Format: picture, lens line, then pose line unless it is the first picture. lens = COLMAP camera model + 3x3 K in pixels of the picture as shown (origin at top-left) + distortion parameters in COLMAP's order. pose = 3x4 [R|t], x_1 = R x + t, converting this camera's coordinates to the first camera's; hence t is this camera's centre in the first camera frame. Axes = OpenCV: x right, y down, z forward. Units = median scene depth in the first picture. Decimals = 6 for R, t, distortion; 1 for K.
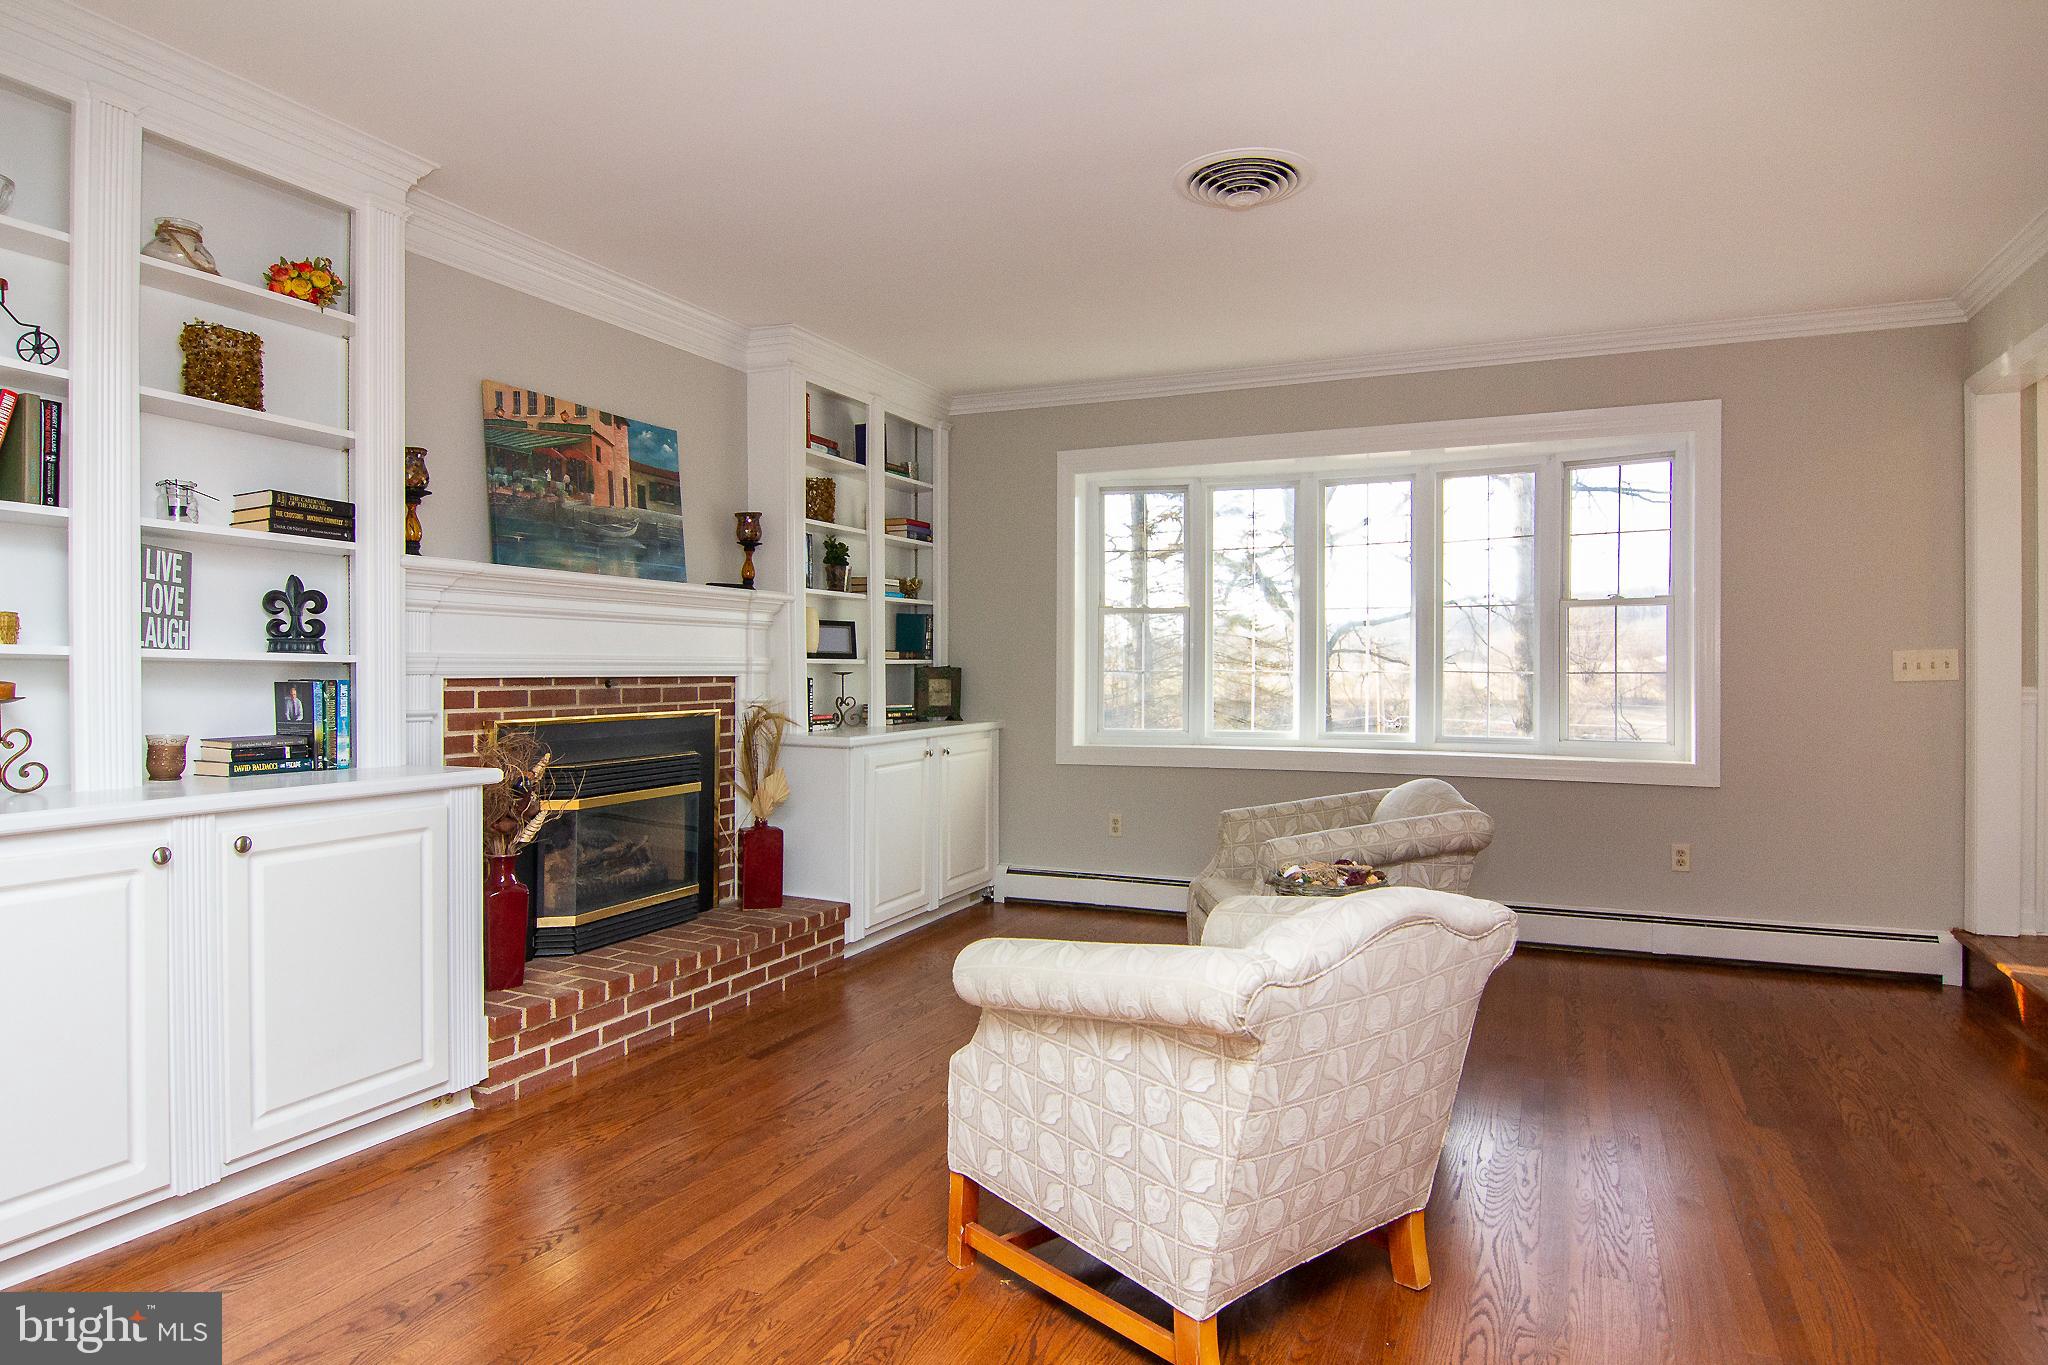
lens RADIAL K [[1197.2, 0, 1026.6], [0, 1197.2, 678.1], [0, 0, 1]] dist [-0.003292, -0.013080]
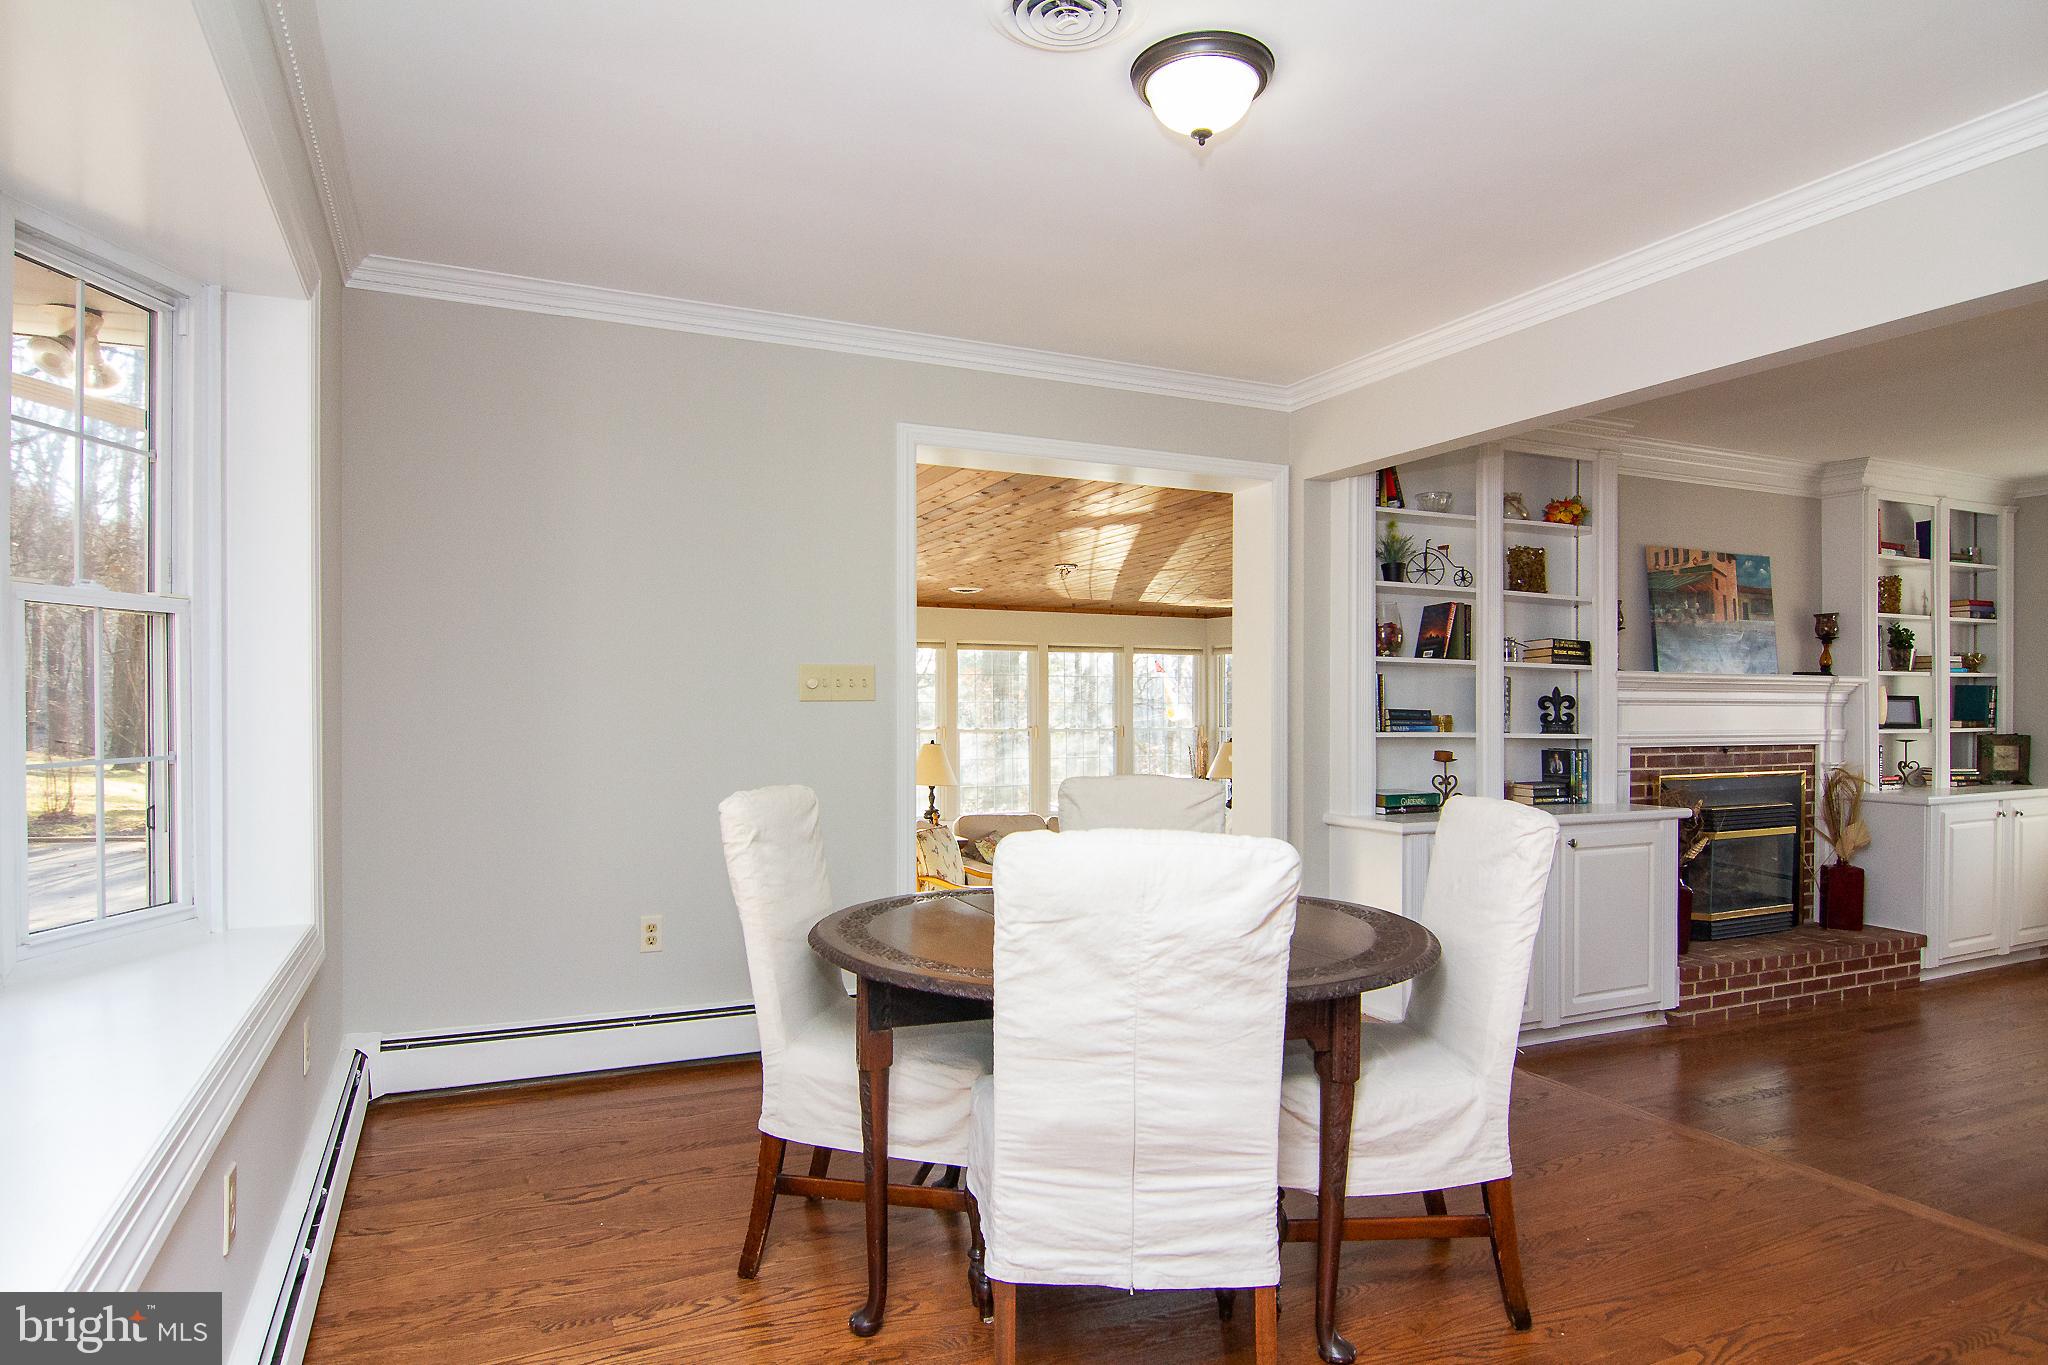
lens RADIAL K [[1197.2, 0, 995.0], [0, 1197.2, 724.2], [0, 0, 1]] dist [-0.003292, -0.013080]
pose [[0.750707, 0.003703, -0.660625, -0.069418], [-0.003171, 0.999993, 0.002001, -0.024646], [0.660628, 0.000593, 0.750713, -0.559829]]
